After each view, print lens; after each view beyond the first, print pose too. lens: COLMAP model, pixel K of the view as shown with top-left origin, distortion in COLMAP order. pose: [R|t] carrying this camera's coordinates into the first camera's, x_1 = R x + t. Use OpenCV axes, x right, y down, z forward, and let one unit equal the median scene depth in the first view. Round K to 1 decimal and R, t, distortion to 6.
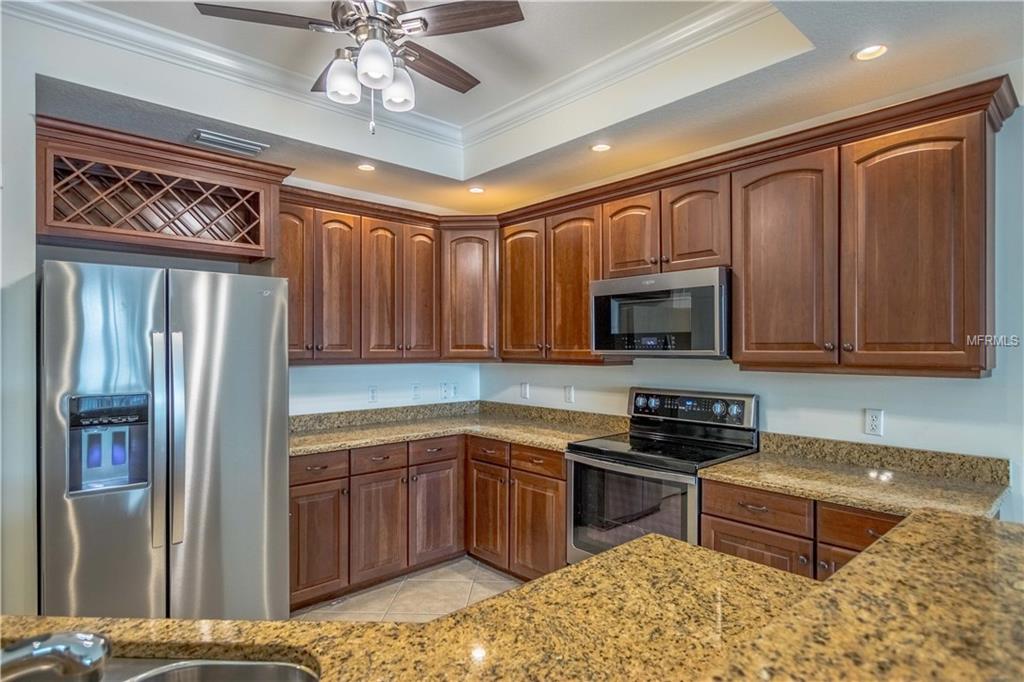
lens RADIAL K [[548.5, 0, 499.0], [0, 548.5, 347.6], [0, 0, 1]] dist [0.002030, 0.000327]
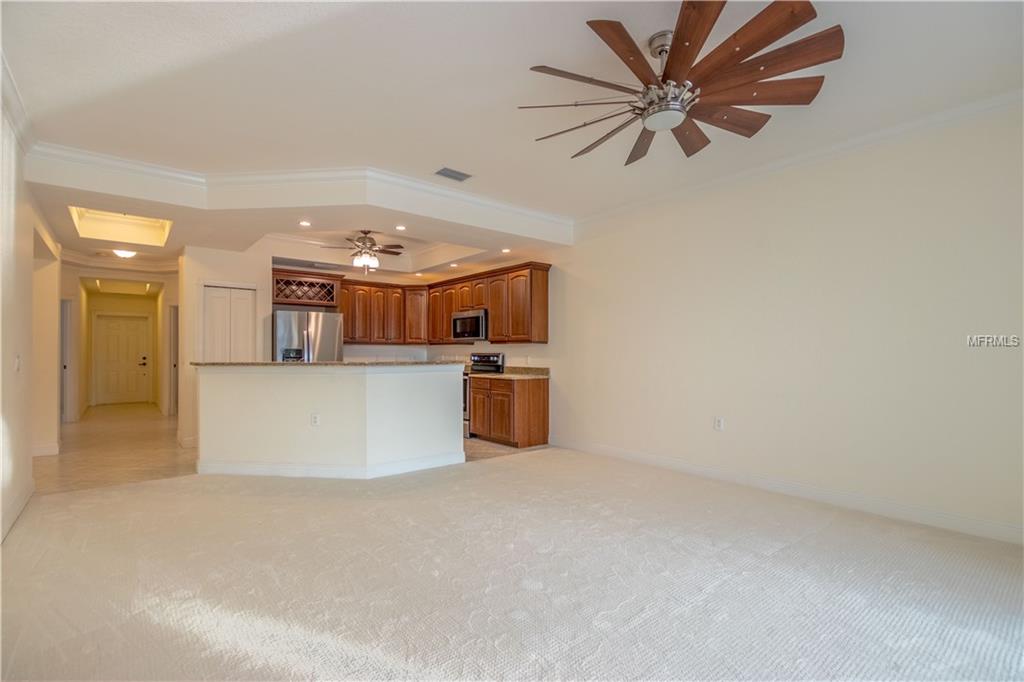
lens RADIAL K [[472.7, 0, 489.3], [0, 472.7, 349.5], [0, 0, 1]] dist [-0.000238, 0.000918]
pose [[0.997375, 0.002305, -0.072366, 0.484683], [-0.002990, 0.999952, -0.009350, 0.074955], [0.072341, 0.009542, 0.997334, -1.223619]]
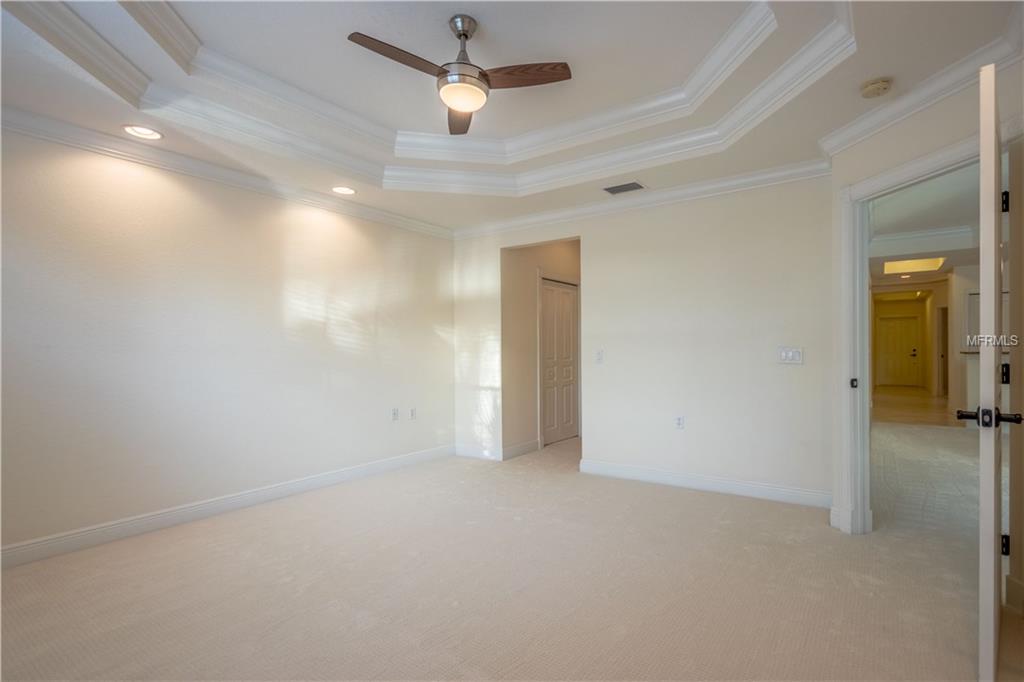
lens RADIAL K [[472.7, 0, 538.0], [0, 472.7, 342.8], [0, 0, 1]] dist [-0.000238, 0.000918]
pose [[0.213107, 0.001593, -0.977028, 1.093884], [-0.008649, 0.999963, -0.000256, 0.077402], [0.976991, 0.008504, 0.213112, -2.085428]]
